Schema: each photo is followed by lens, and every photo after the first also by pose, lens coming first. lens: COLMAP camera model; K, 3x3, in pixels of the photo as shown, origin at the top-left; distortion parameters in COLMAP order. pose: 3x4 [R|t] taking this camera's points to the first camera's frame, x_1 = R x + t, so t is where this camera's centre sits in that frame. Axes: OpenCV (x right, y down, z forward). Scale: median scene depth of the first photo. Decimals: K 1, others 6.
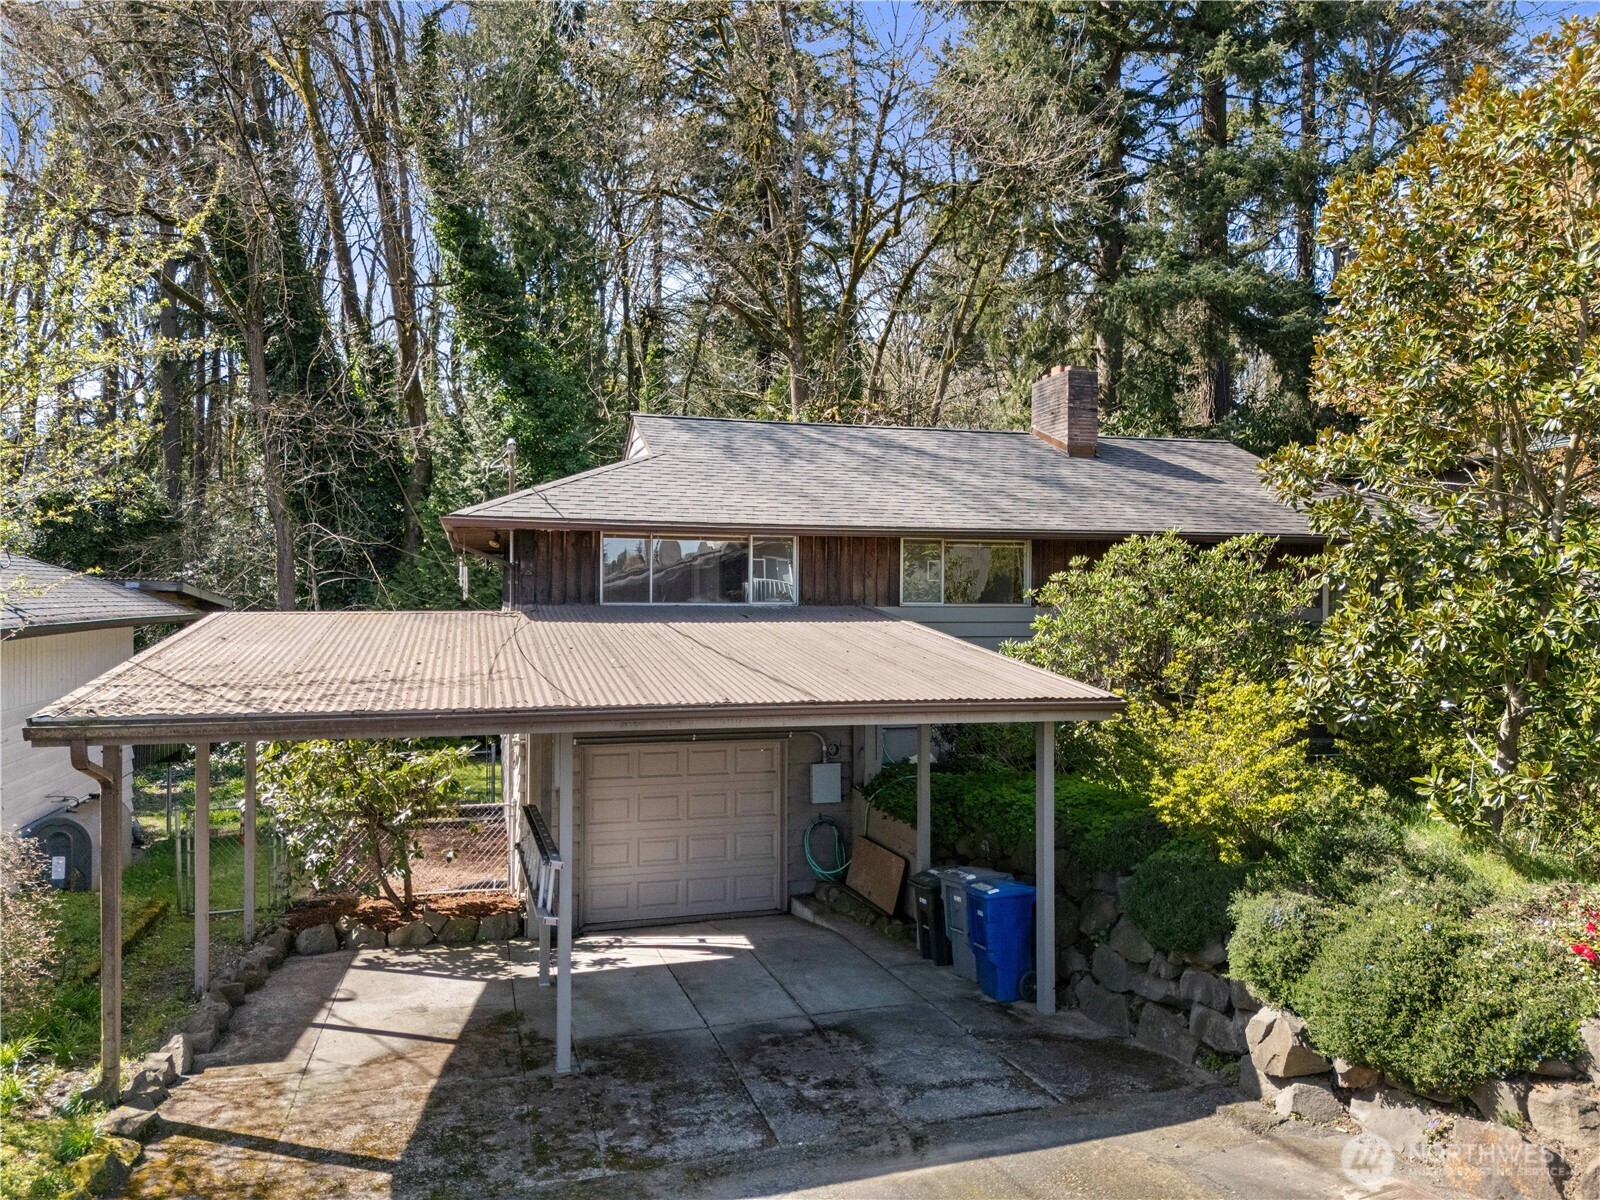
lens RADIAL K [[1155.8, 0, 808.5], [0, 1155.8, 601.8], [0, 0, 1]] dist [0.062361, -0.041622]
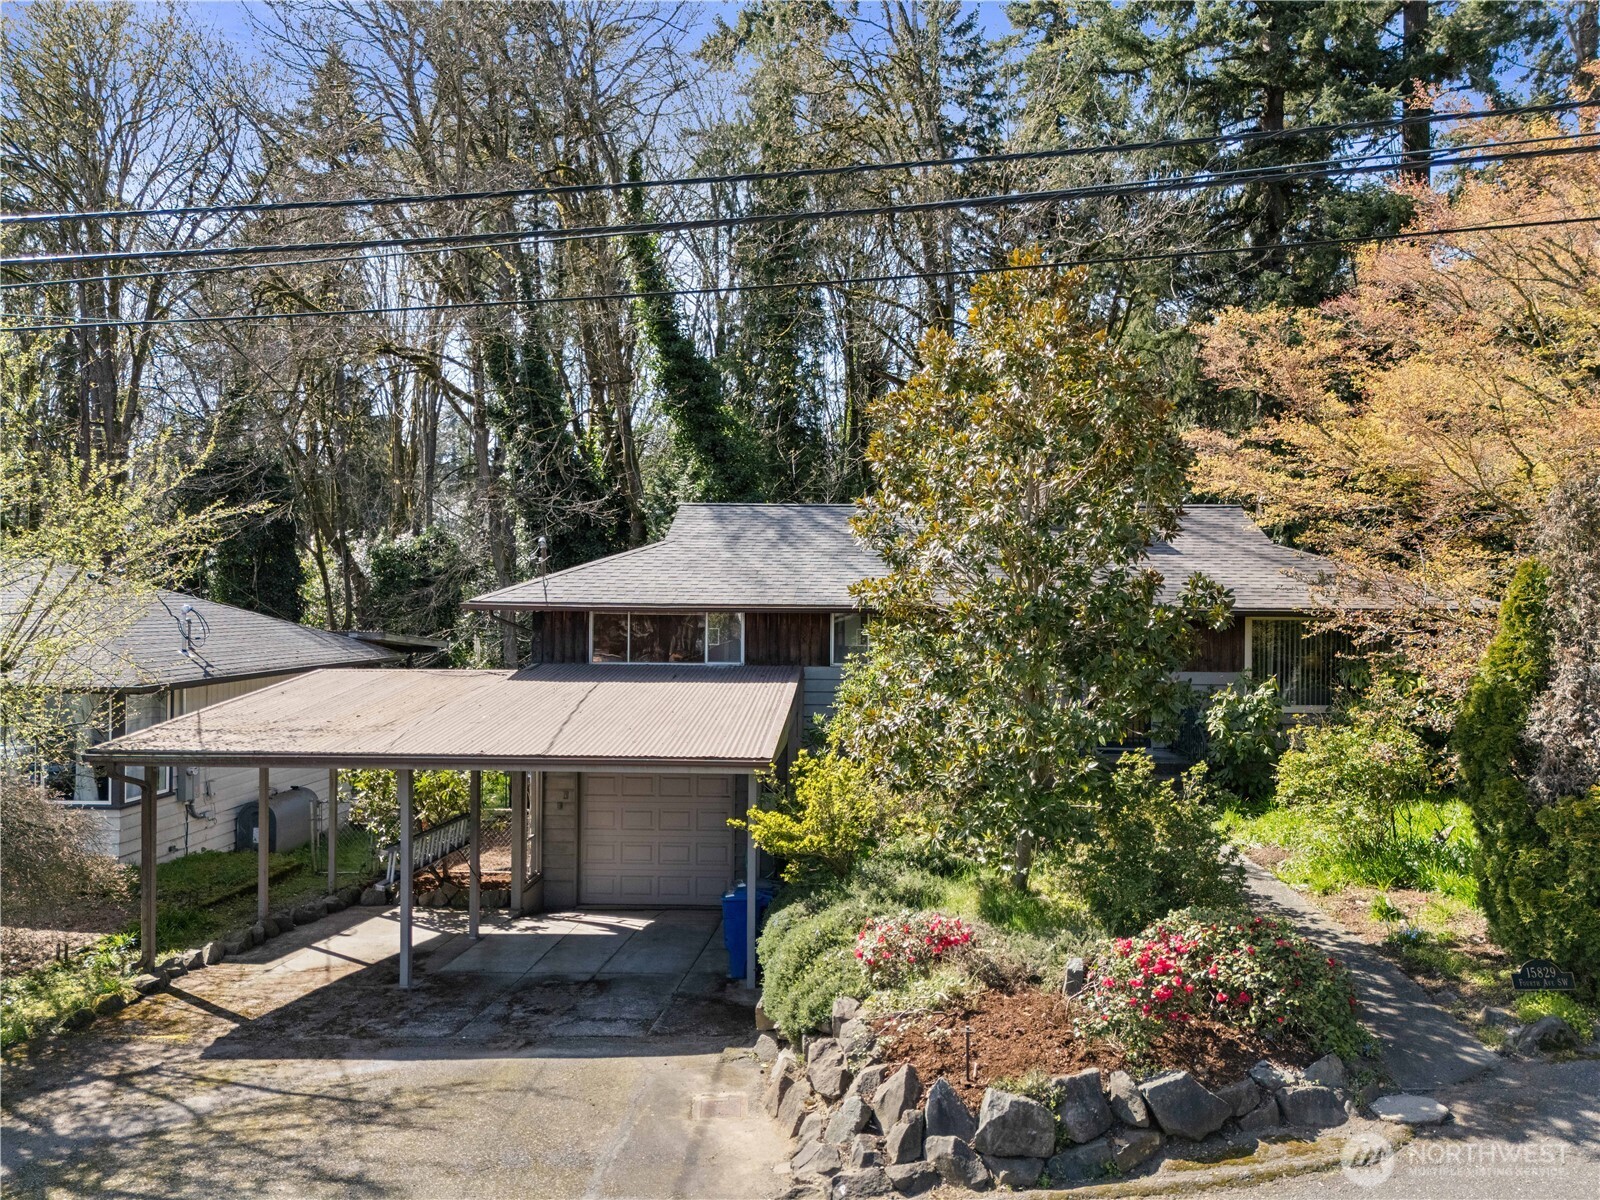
lens RADIAL K [[1155.8, 0, 808.5], [0, 1155.8, 601.8], [0, 0, 1]] dist [0.062361, -0.041622]
pose [[0.952277, 0.004249, -0.305204, 0.691774], [-0.006959, 0.999945, -0.007791, -0.089459], [0.305154, 0.009544, 0.952255, -0.281672]]
